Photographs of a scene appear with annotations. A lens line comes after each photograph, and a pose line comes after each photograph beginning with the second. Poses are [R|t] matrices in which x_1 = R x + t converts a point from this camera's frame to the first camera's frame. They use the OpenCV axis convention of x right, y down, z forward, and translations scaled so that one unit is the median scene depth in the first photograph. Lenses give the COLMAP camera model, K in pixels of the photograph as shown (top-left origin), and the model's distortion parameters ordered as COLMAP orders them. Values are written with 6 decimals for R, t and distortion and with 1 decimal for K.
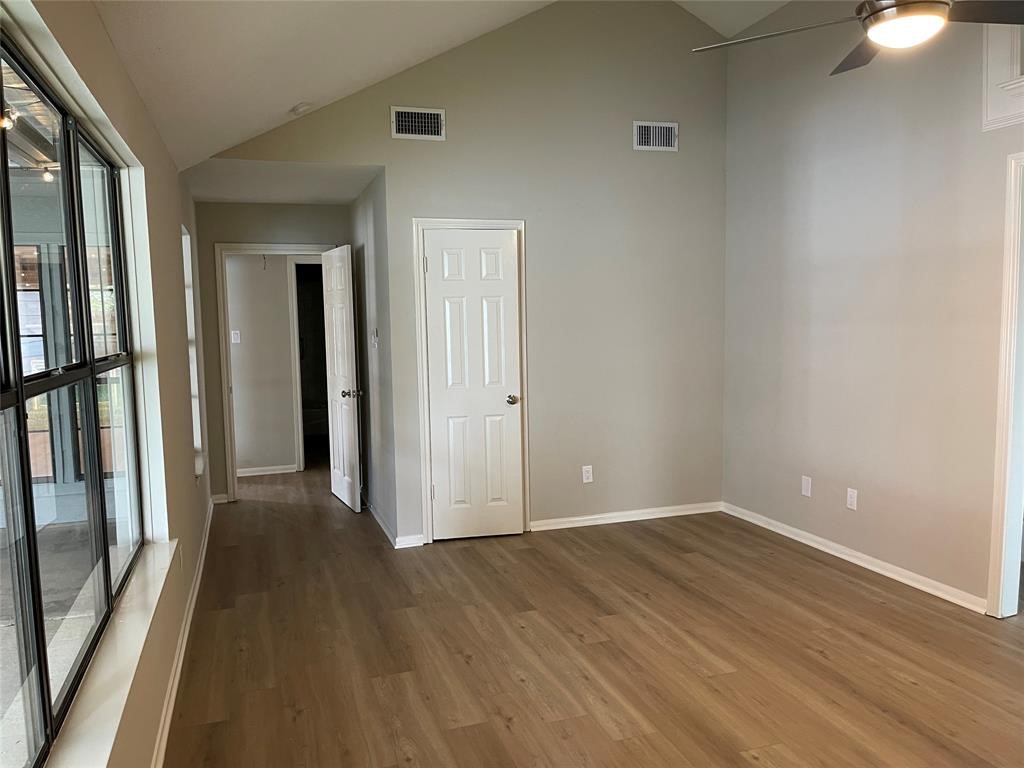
lens RADIAL K [[768.2, 0, 512.0], [0, 768.2, 384.0], [0, 0, 1]] dist [0.001509, -0.002733]
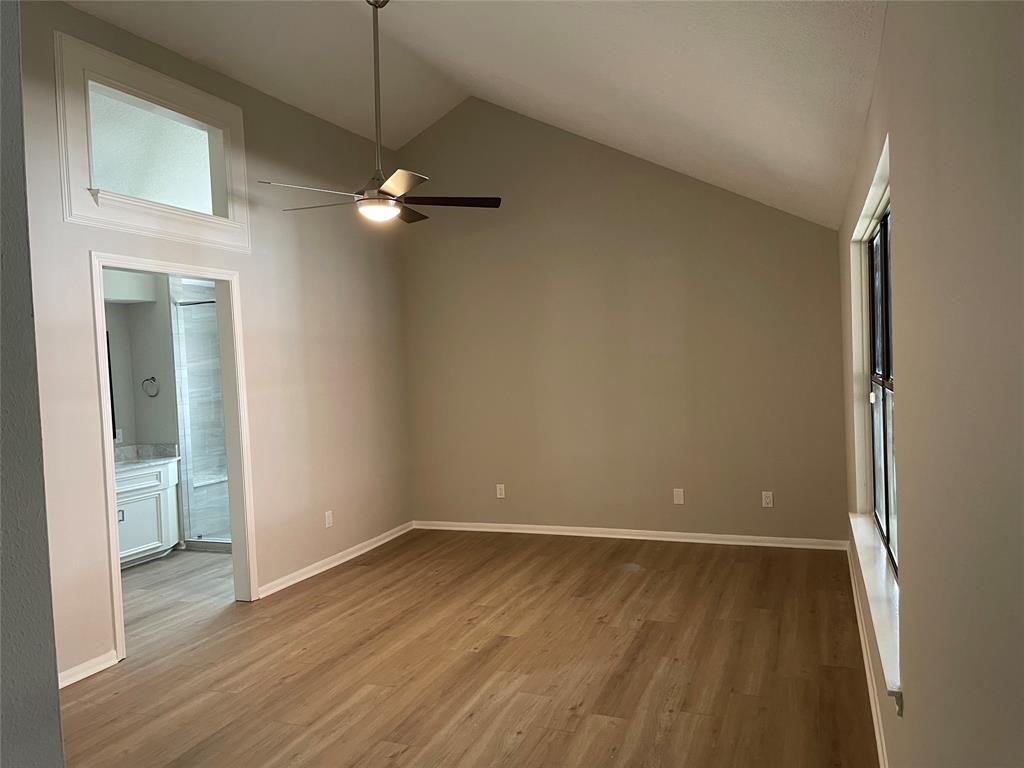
lens RADIAL K [[768.2, 0, 512.0], [0, 768.2, 384.0], [0, 0, 1]] dist [0.001509, -0.002733]
pose [[-0.766422, 0.032582, 0.641511, -0.620610], [0.113291, 0.989913, 0.085074, -0.142301], [-0.632268, 0.137880, -0.762382, 1.677074]]
